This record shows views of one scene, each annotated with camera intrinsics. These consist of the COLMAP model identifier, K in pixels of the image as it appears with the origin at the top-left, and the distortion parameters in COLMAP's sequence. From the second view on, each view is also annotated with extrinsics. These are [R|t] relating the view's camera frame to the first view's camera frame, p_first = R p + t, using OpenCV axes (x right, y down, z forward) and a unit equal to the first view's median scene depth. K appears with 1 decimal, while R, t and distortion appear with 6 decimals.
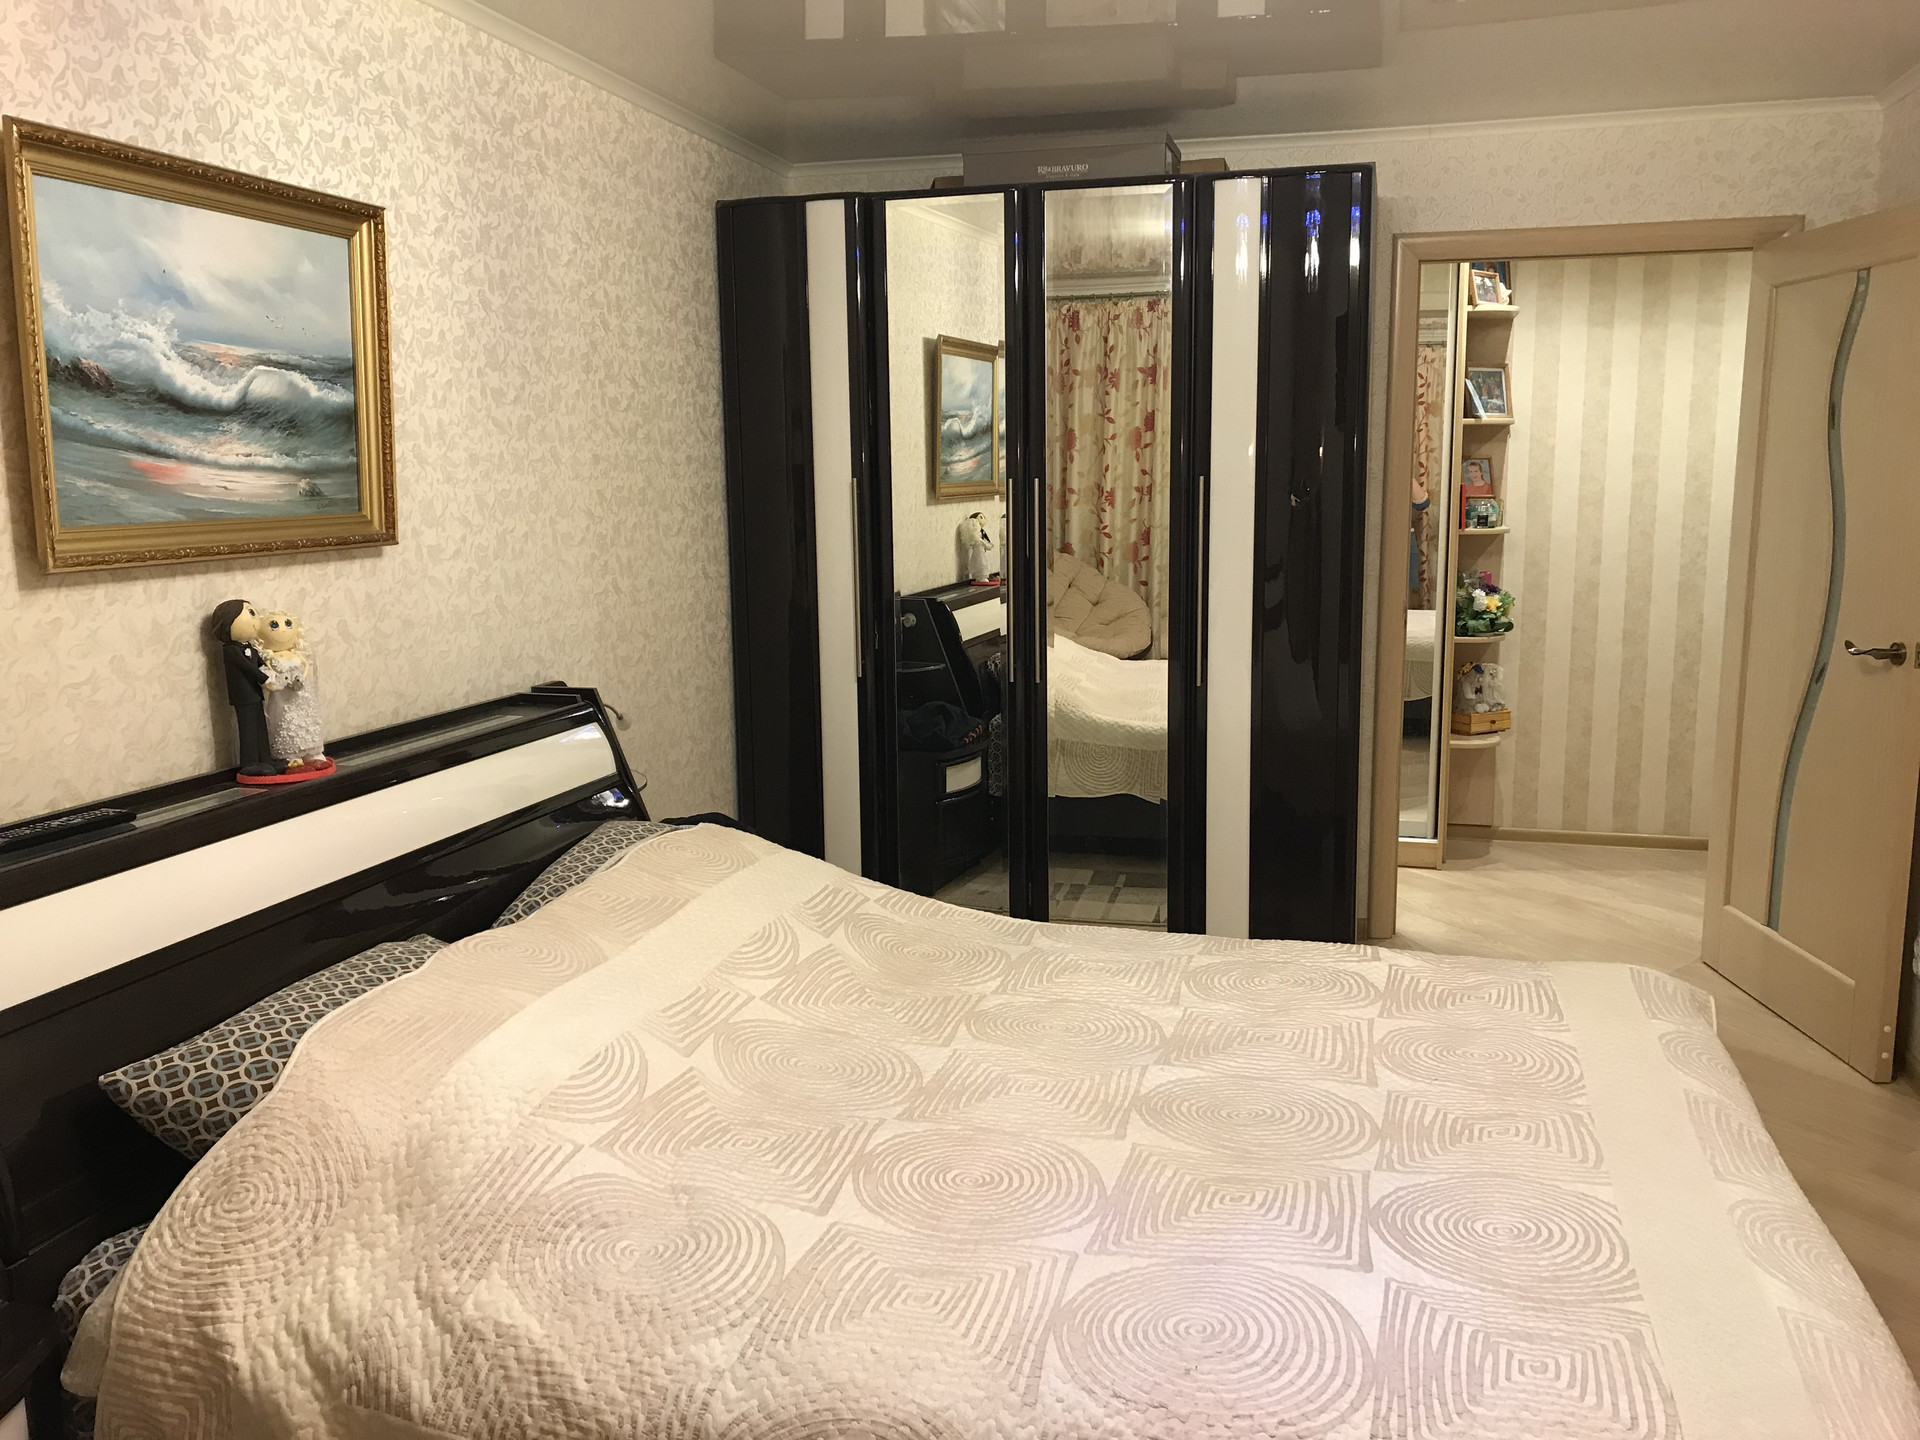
lens RADIAL K [[1581.5, 0, 957.5], [0, 1581.5, 713.8], [0, 0, 1]] dist [0.015373, 0.002284]
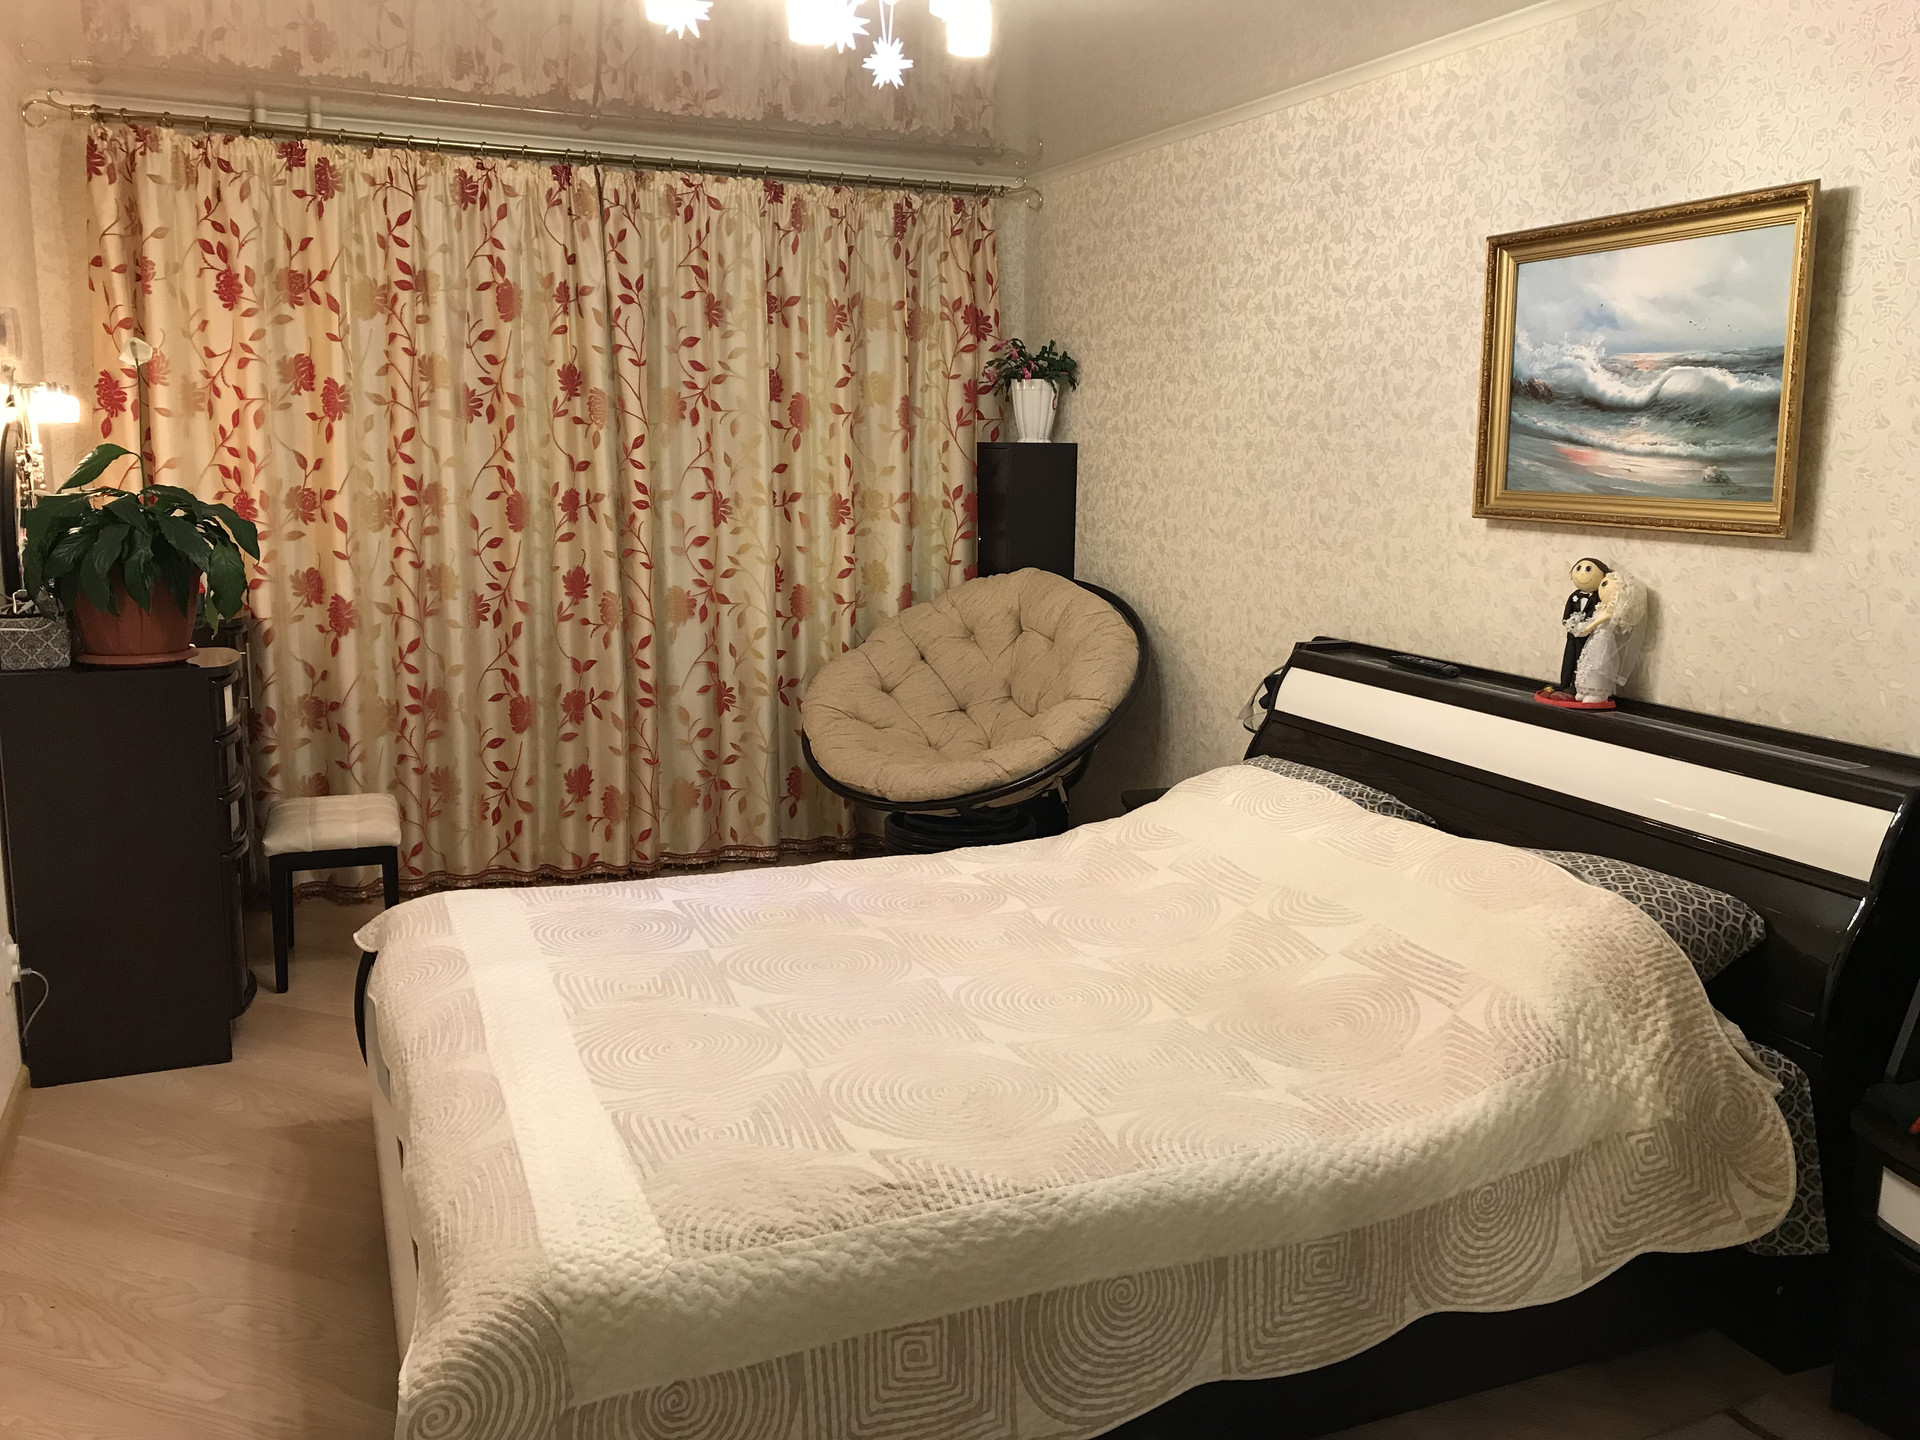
lens RADIAL K [[1581.5, 0, 960.0], [0, 1581.5, 718.7], [0, 0, 1]] dist [0.015373, 0.002284]
pose [[-0.808774, 0.091378, -0.580977, 0.696325], [-0.107278, 0.948361, 0.298502, -0.273067], [0.578253, 0.303747, -0.757206, 1.700084]]
